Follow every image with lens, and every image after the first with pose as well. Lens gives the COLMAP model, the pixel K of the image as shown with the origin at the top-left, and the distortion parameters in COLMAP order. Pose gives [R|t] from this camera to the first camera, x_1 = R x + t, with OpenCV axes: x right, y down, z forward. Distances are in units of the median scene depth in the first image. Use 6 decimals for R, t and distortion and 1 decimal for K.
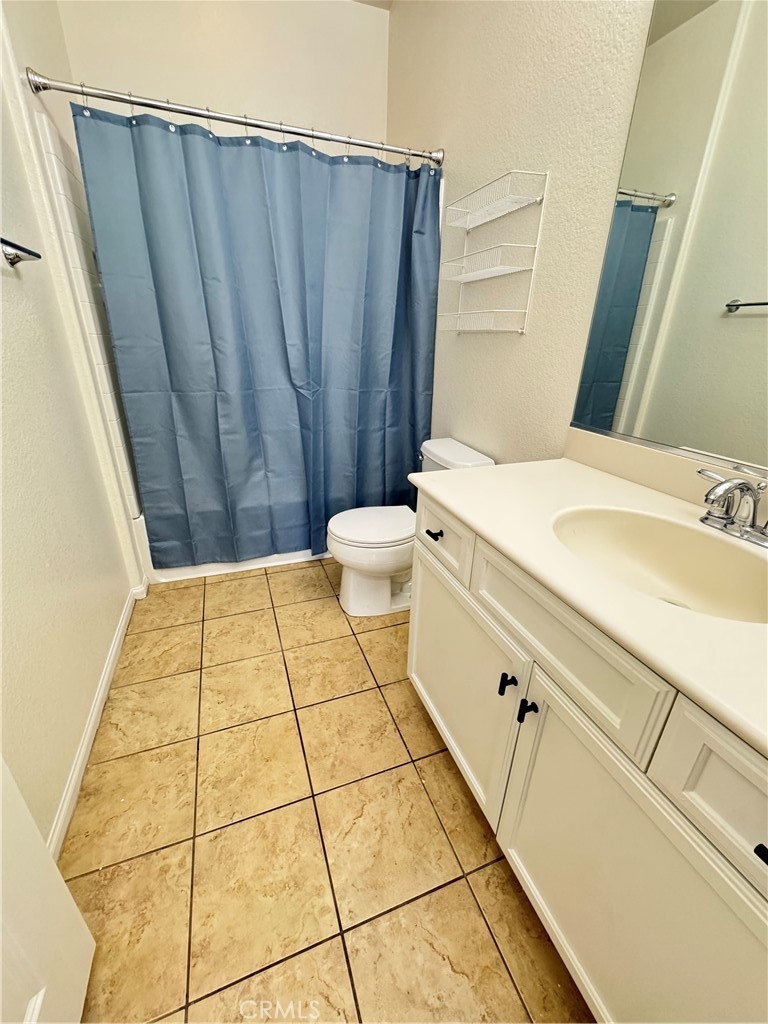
lens RADIAL K [[411.3, 0, 384.0], [0, 411.3, 512.0], [0, 0, 1]] dist [-0.000824, 0.000595]
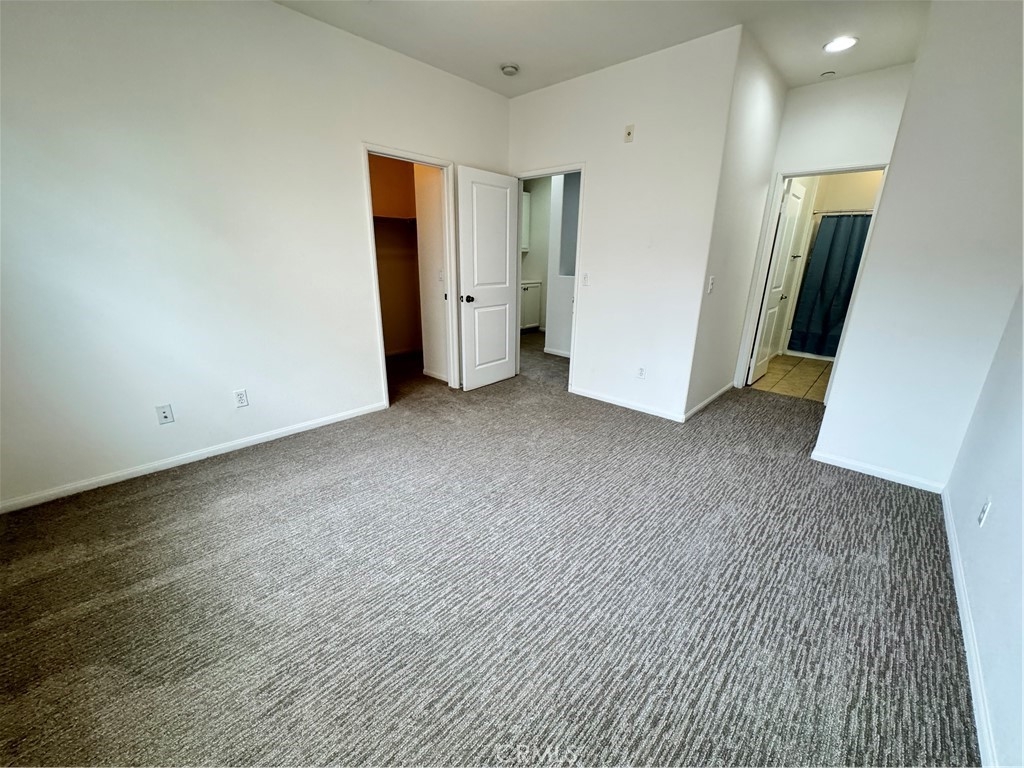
lens RADIAL K [[411.3, 0, 512.0], [0, 411.3, 384.0], [0, 0, 1]] dist [-0.000824, 0.000595]
pose [[0.453335, 0.250160, -0.855516, 1.178069], [-0.349839, 0.932728, 0.087359, 0.848709], [0.819817, 0.259690, 0.510354, -2.148844]]
